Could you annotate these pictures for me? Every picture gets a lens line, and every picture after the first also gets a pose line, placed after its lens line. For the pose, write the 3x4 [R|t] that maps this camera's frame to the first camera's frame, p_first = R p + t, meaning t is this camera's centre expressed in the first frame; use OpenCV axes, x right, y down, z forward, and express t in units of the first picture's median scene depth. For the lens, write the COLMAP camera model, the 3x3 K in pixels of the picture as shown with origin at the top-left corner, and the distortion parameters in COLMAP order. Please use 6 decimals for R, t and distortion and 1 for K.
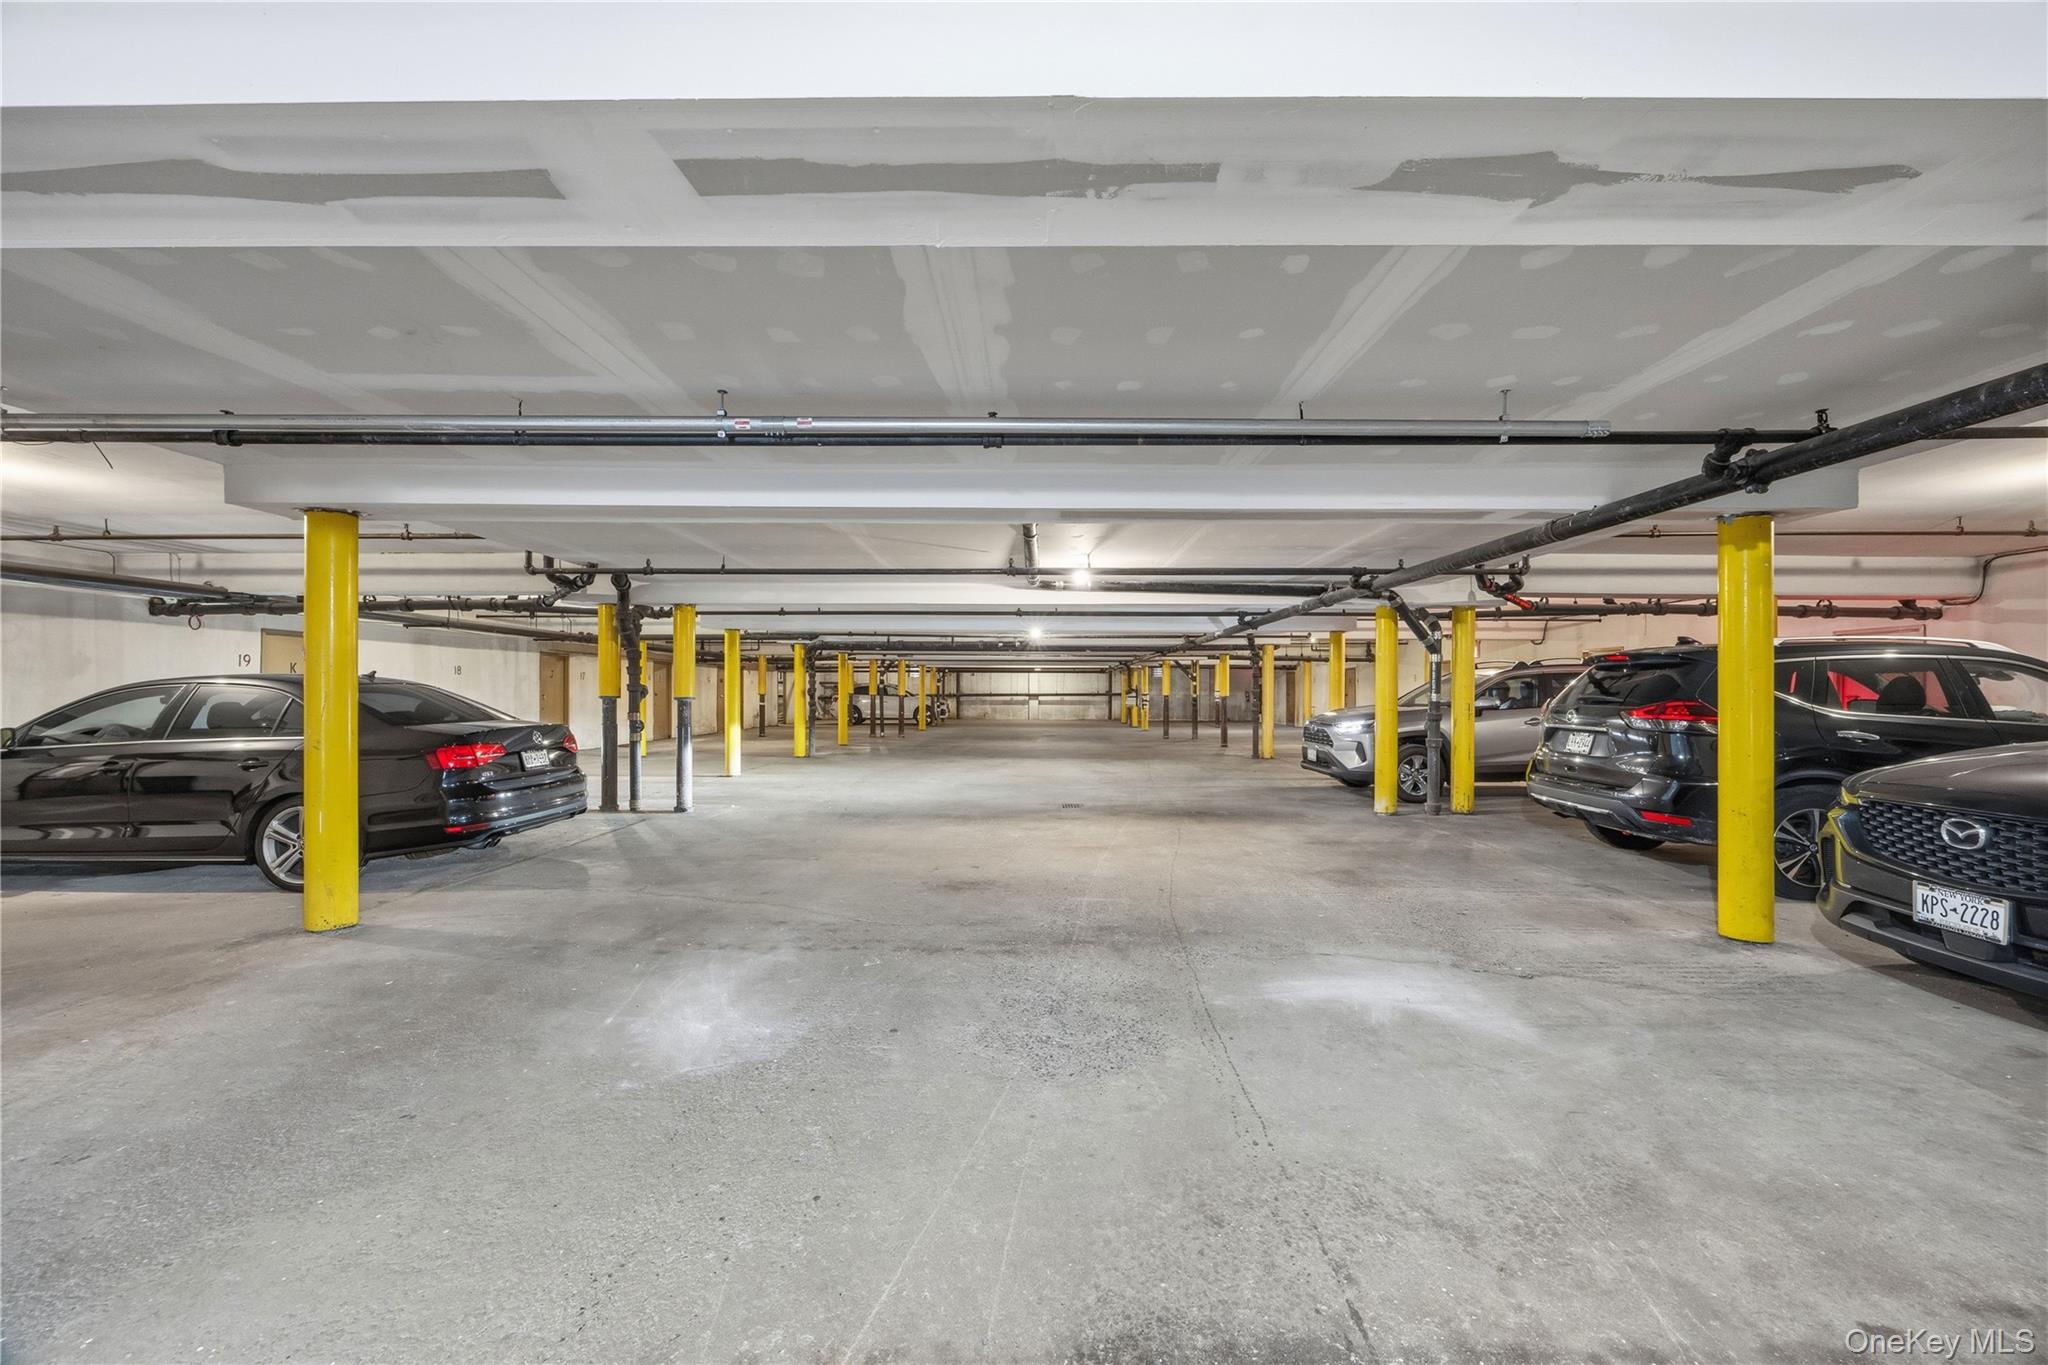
lens RADIAL K [[787.7, 0, 1020.5], [0, 787.7, 689.8], [0, 0, 1]] dist [-0.000390, -0.000016]
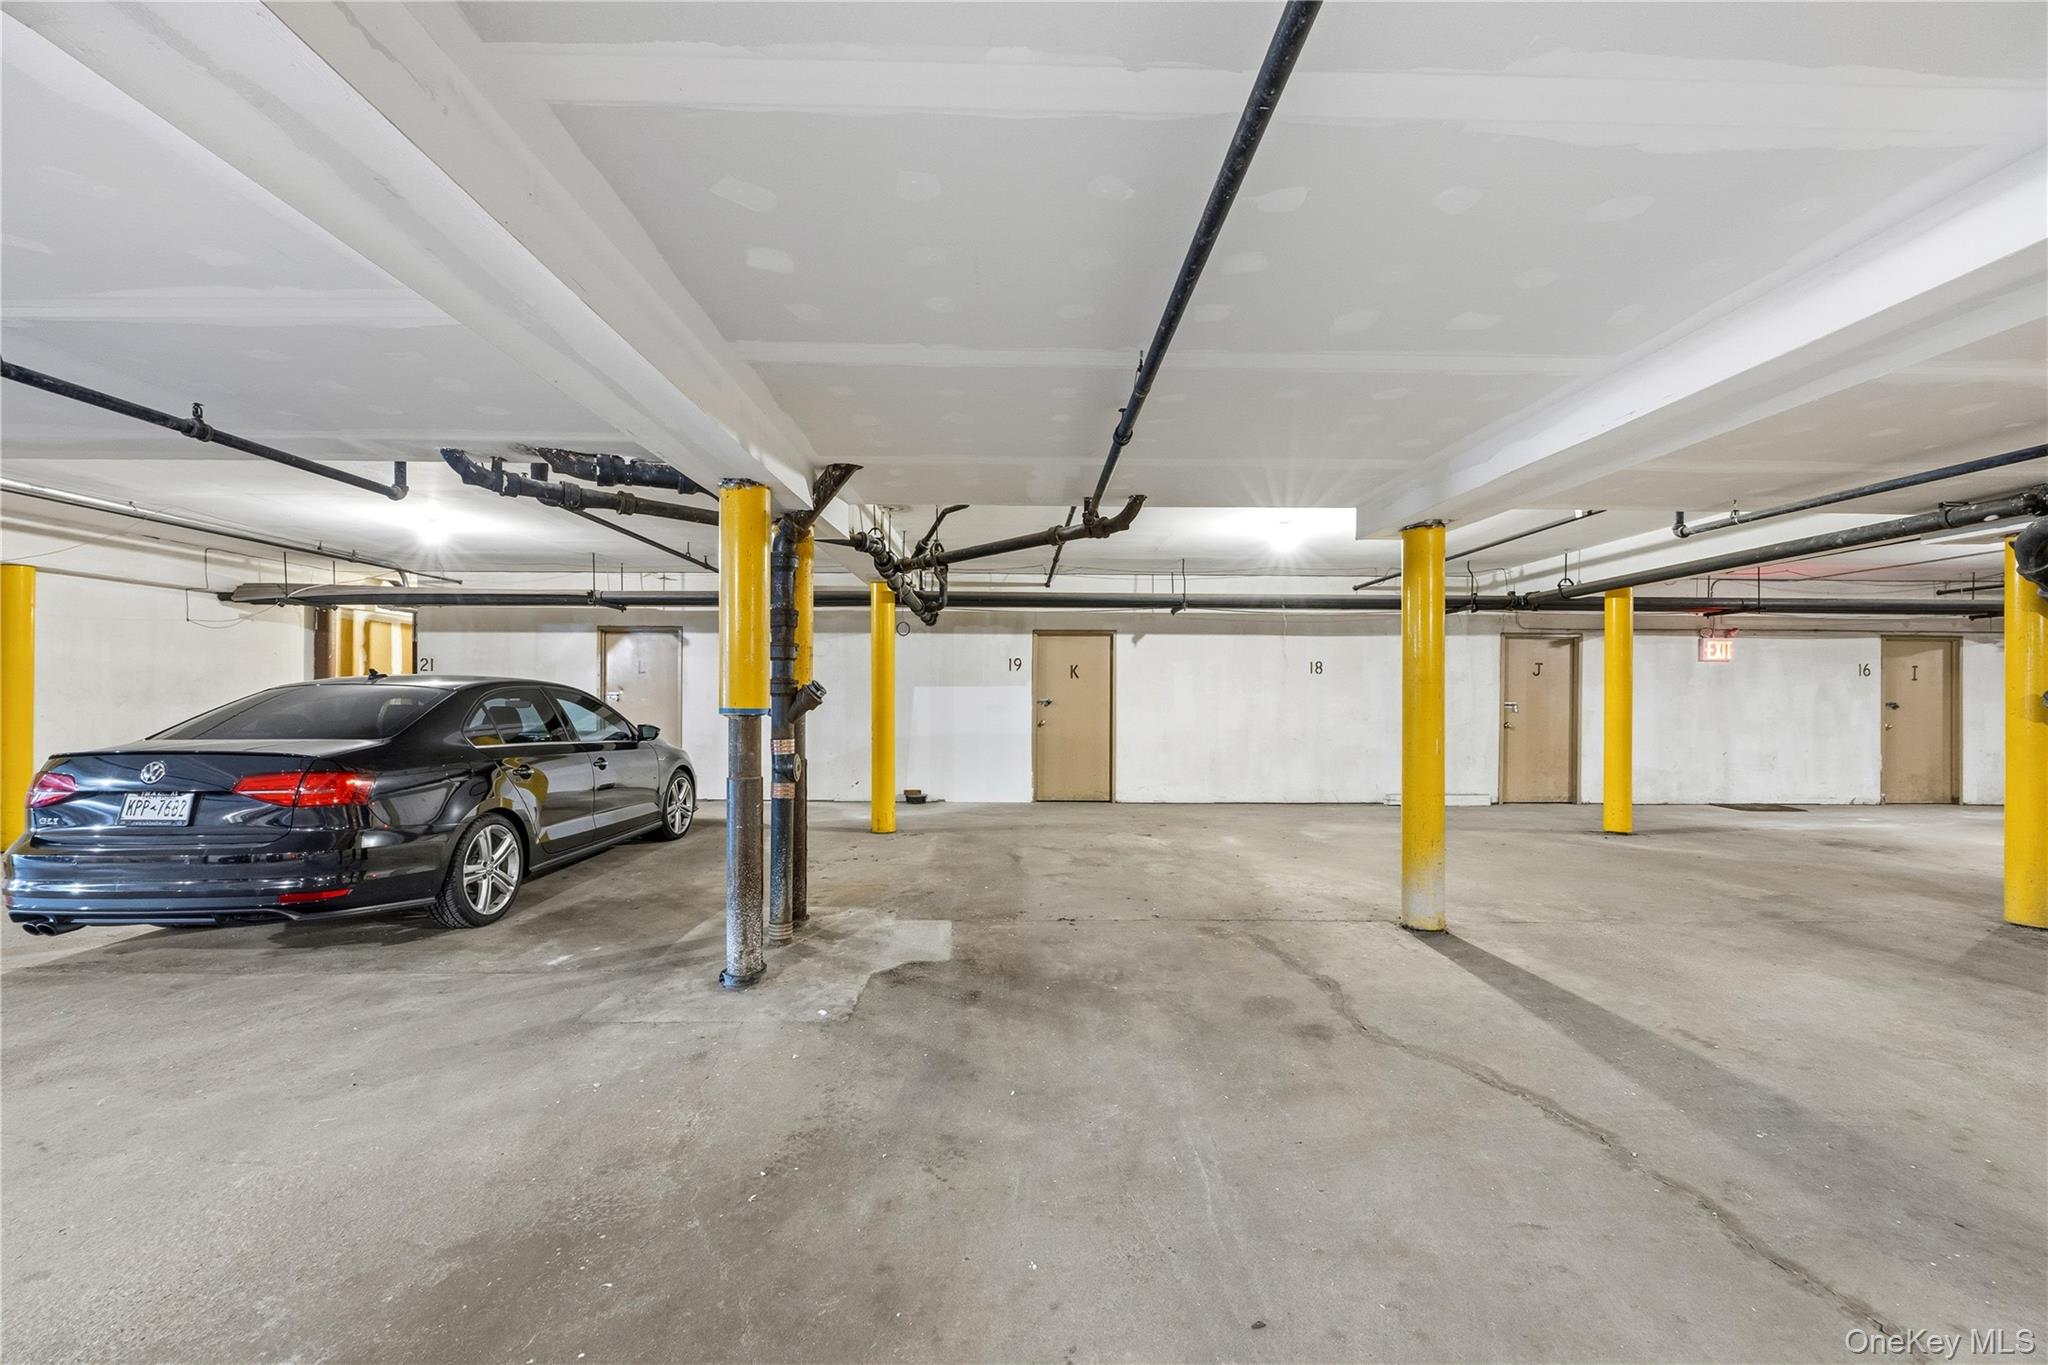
lens RADIAL K [[787.7, 0, 1021.2], [0, 787.7, 693.2], [0, 0, 1]] dist [-0.000390, -0.000016]
pose [[0.004419, -0.010704, -0.999933, -0.026083], [0.002437, 0.999940, -0.010693, 0.004512], [0.999987, -0.002389, 0.004445, 0.886935]]
